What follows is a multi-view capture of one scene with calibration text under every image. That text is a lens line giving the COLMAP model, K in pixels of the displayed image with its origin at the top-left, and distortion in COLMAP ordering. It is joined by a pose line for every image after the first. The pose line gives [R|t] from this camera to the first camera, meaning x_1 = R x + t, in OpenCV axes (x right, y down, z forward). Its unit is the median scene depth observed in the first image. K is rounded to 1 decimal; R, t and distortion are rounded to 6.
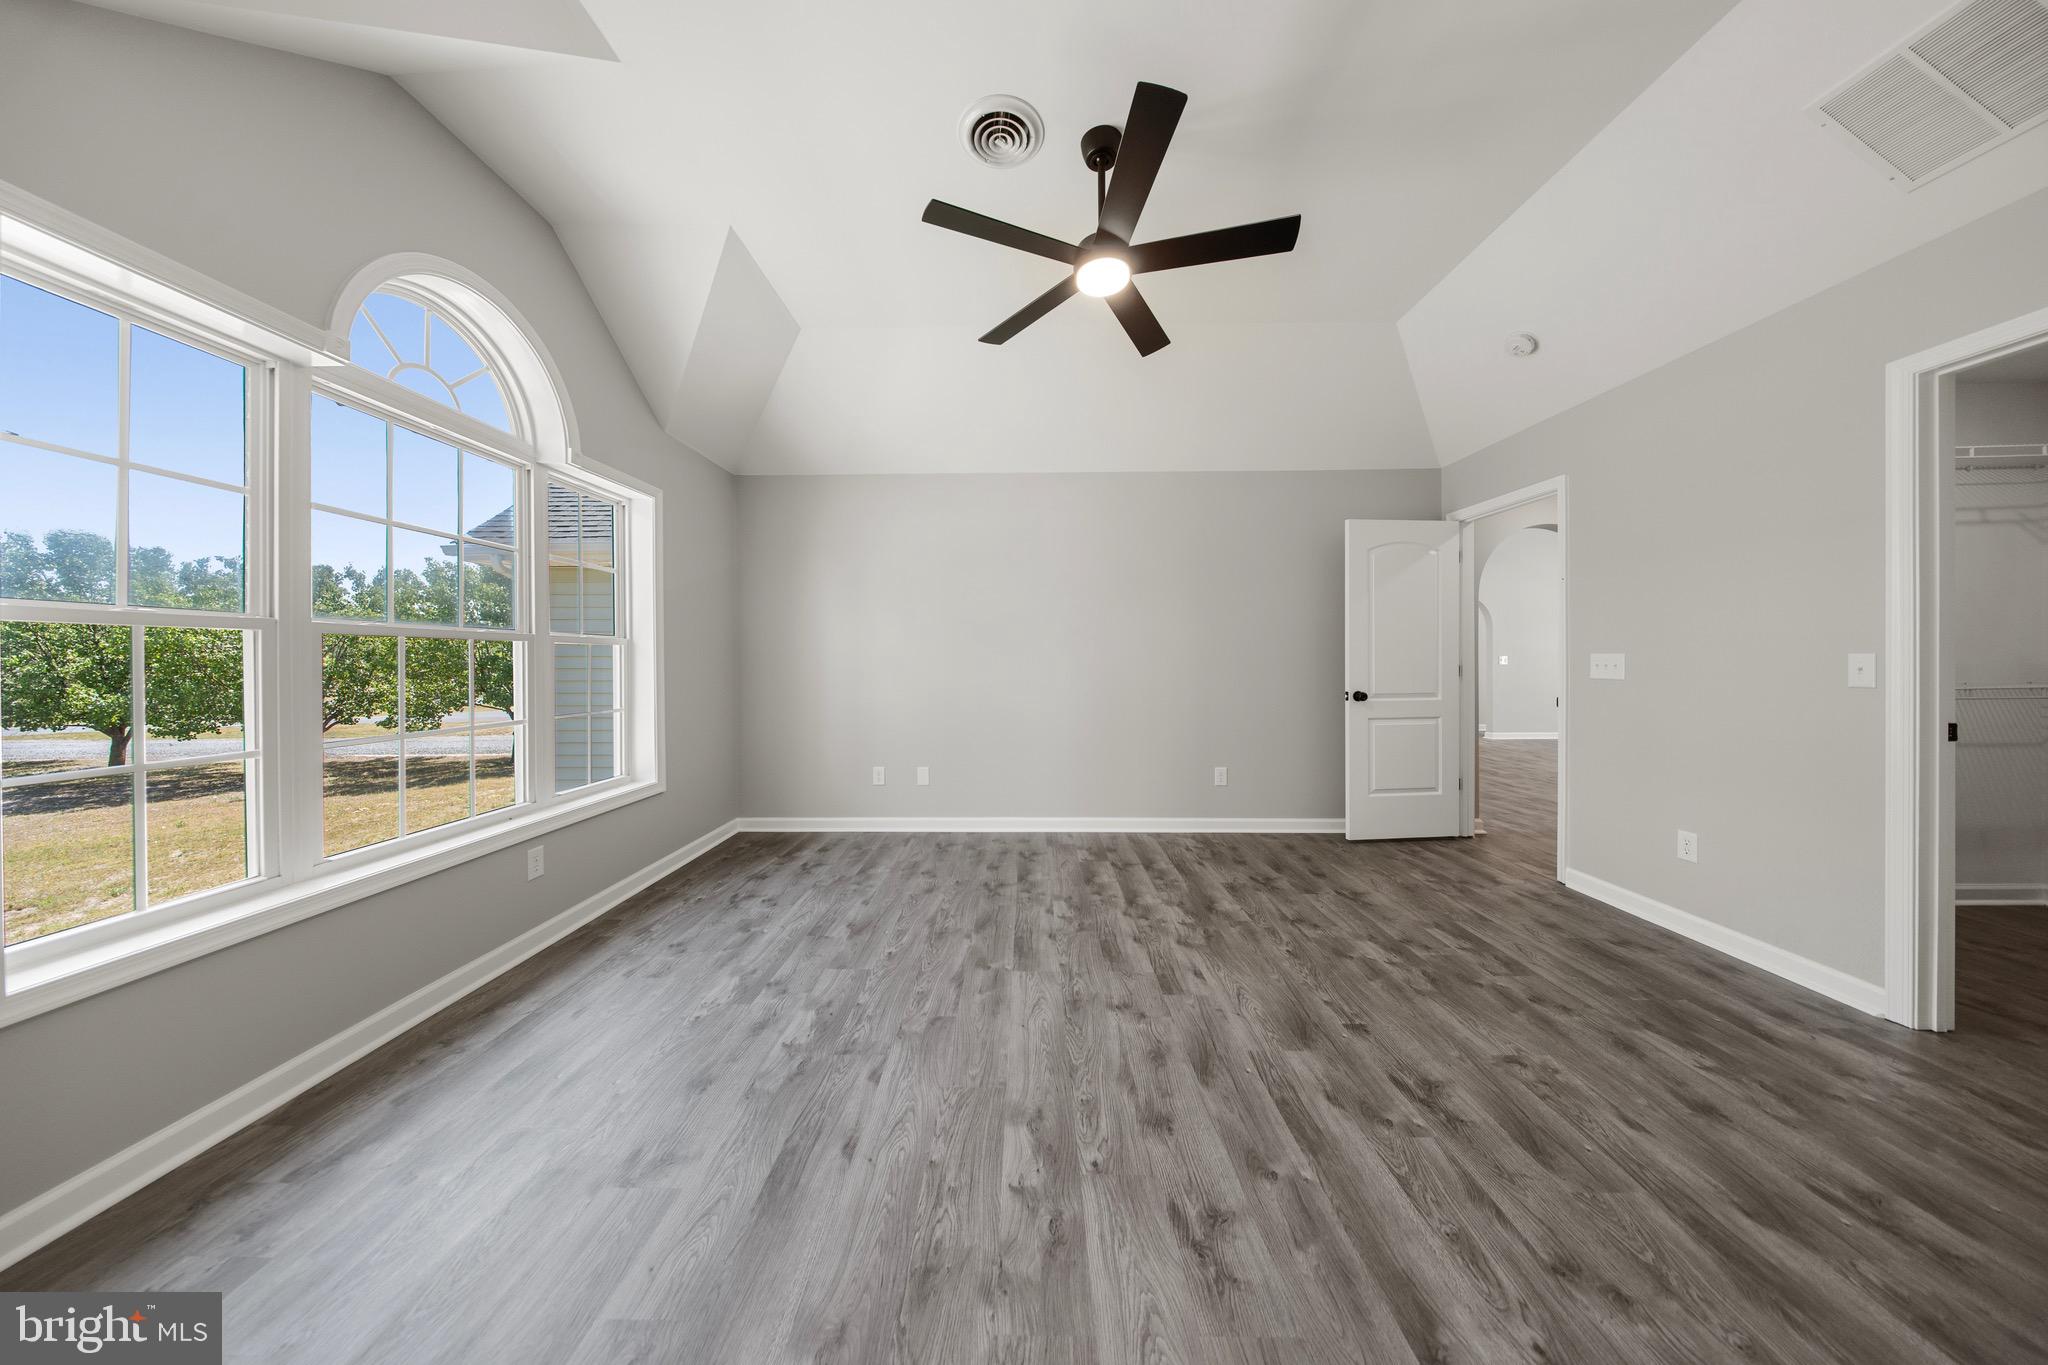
lens RADIAL K [[605.1, 0, 1022.0], [0, 605.1, 661.9], [0, 0, 1]] dist [-0.007220, -0.000100]
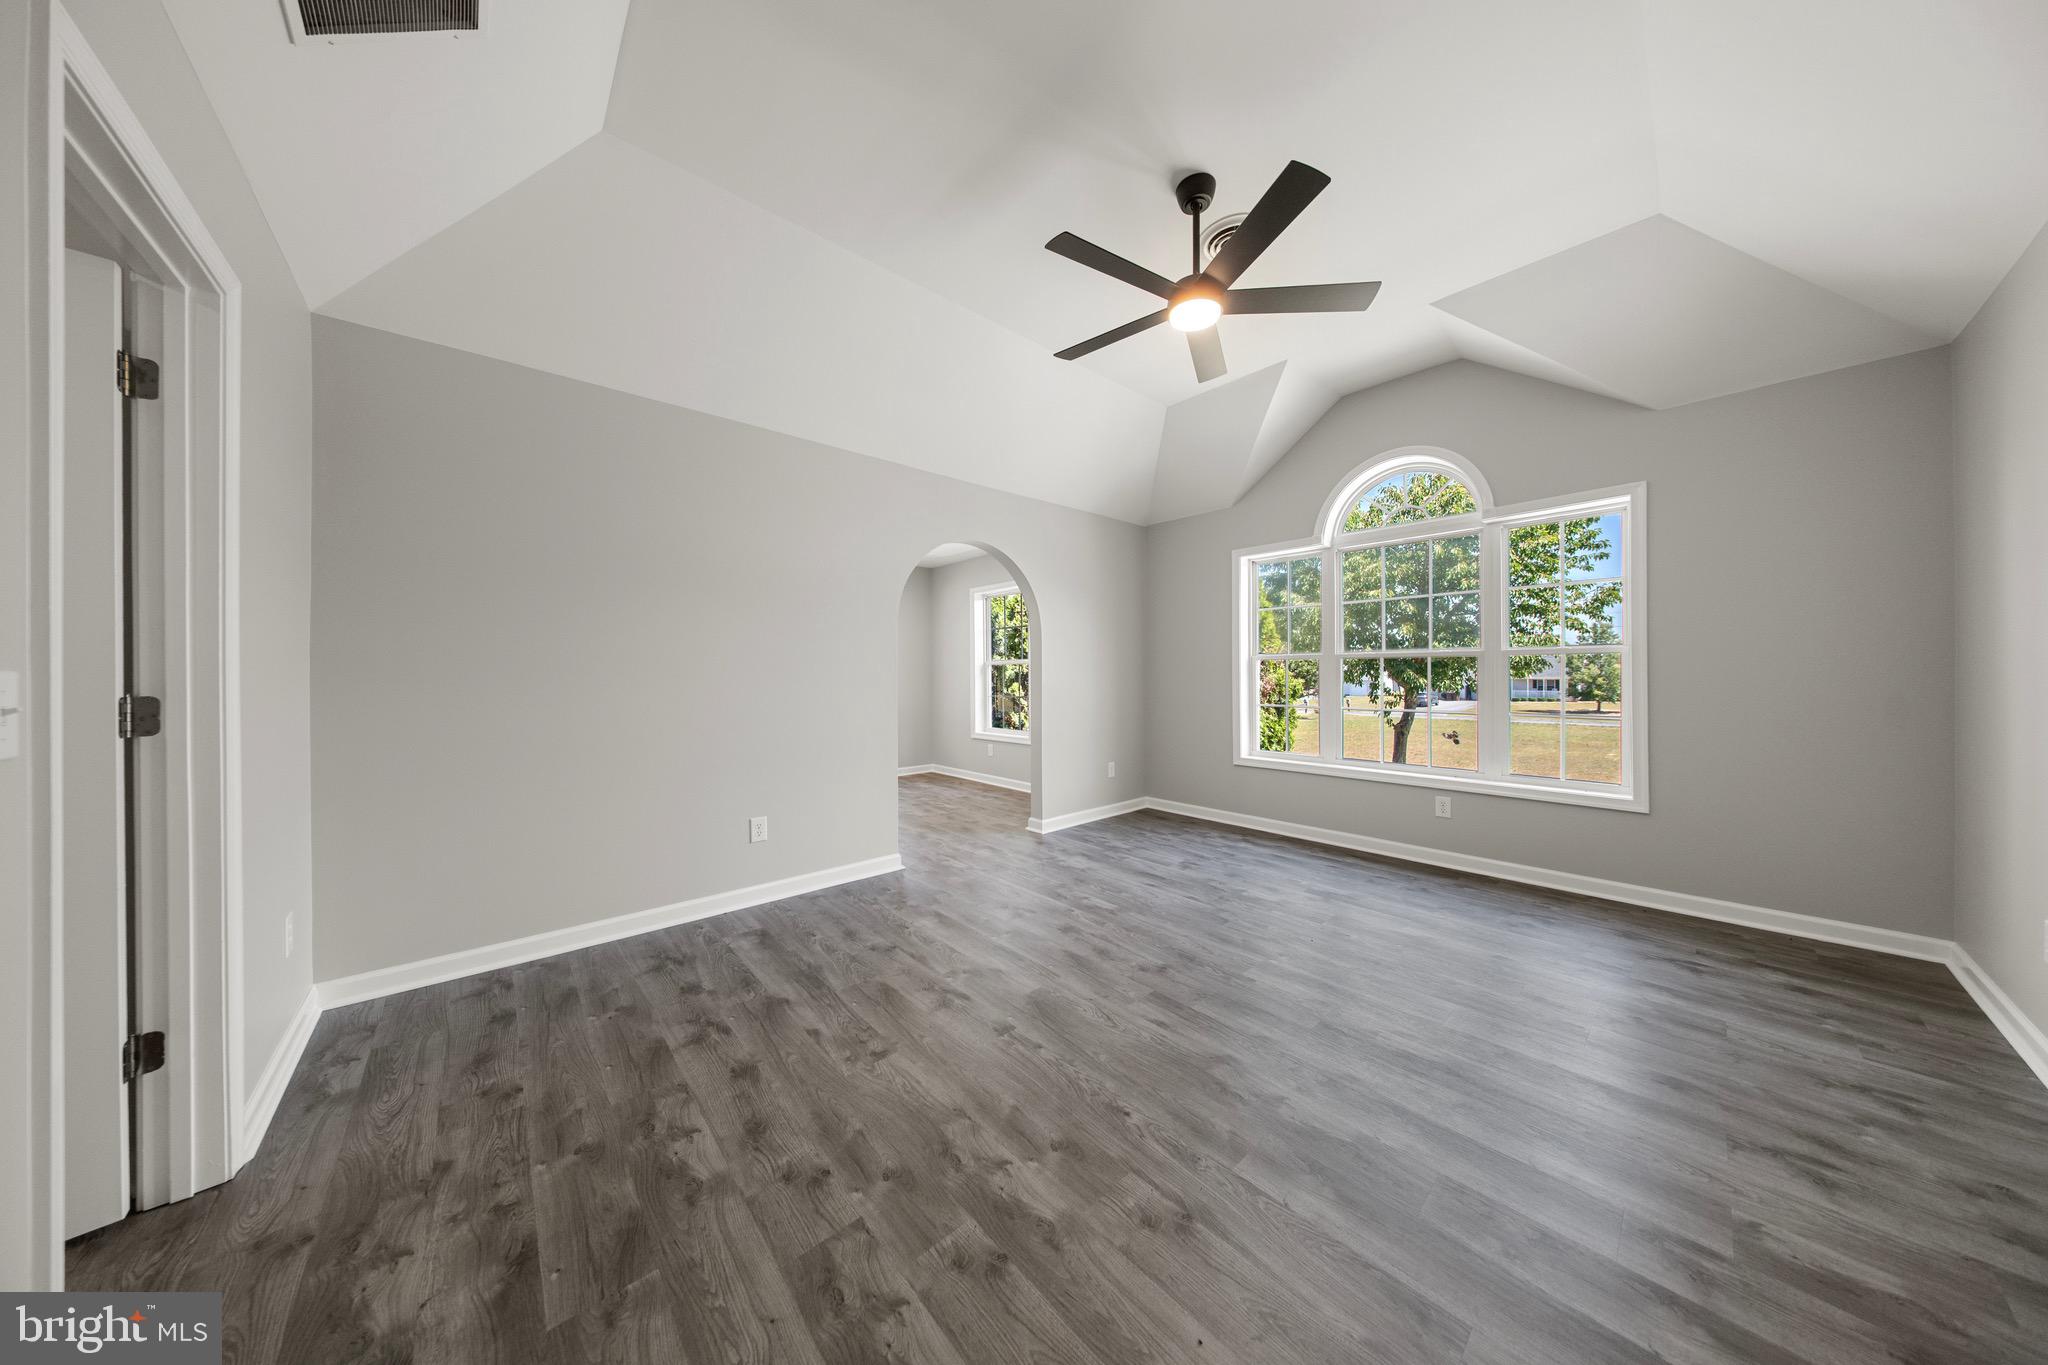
lens RADIAL K [[591.2, 0, 1019.4], [0, 591.2, 674.3], [0, 0, 1]] dist [-0.000162, -0.000012]
pose [[-0.736473, 0.011394, -0.676371, 1.013924], [0.006171, 0.999930, 0.010126, -0.016137], [0.676439, 0.003283, -0.736492, 1.468126]]
